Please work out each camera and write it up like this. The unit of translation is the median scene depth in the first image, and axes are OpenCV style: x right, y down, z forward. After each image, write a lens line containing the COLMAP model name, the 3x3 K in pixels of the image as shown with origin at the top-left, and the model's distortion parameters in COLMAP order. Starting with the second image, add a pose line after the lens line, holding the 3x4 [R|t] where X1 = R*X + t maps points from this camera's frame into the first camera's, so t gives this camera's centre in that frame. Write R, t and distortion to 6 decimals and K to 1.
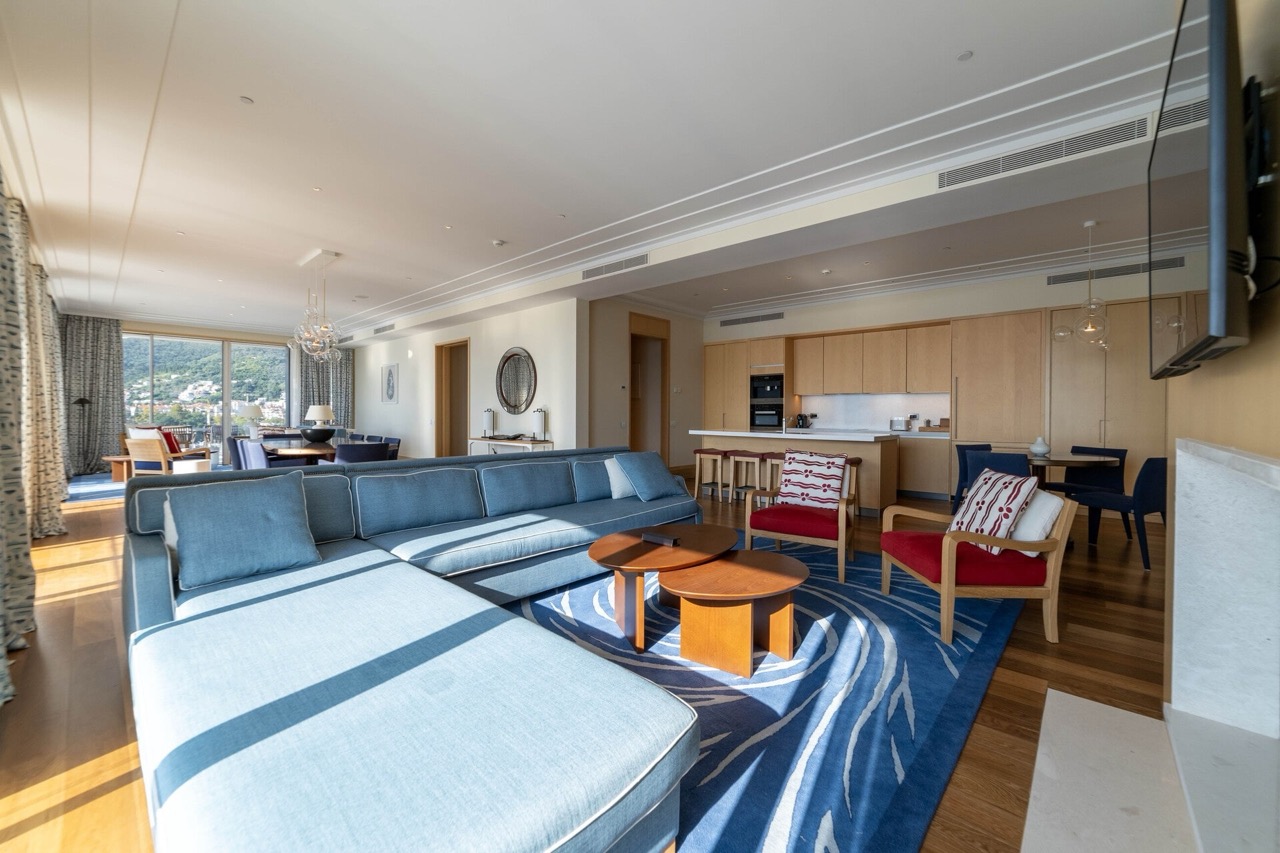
lens RADIAL K [[505.1, 0, 636.3], [0, 505.1, 425.6], [0, 0, 1]] dist [-0.002742, 0.000272]
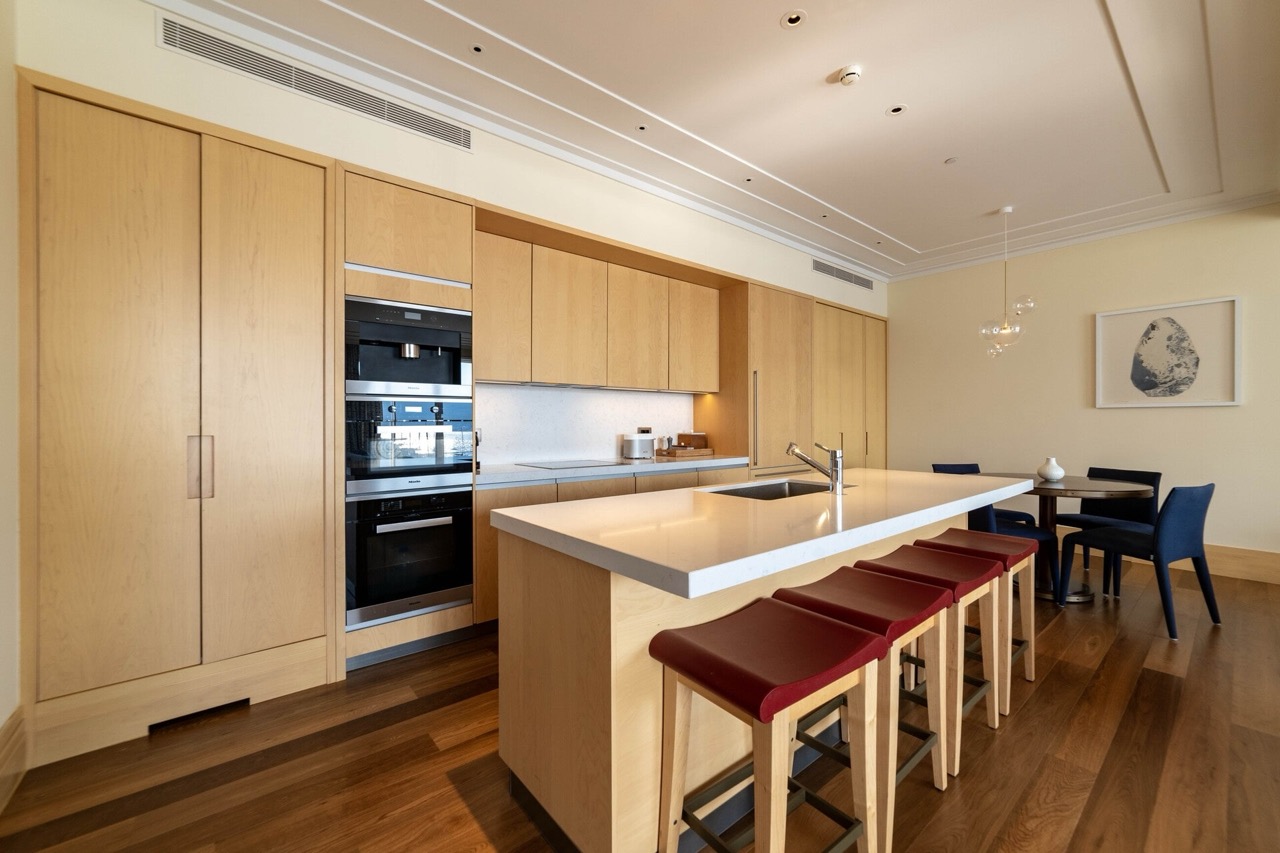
lens RADIAL K [[505.1, 0, 640.3], [0, 505.1, 420.1], [0, 0, 1]] dist [-0.002742, 0.000272]
pose [[0.135063, -0.004225, 0.990828, -0.034919], [0.020727, 0.999784, 0.001438, -0.033045], [-0.990620, 0.020342, 0.135121, 0.958612]]
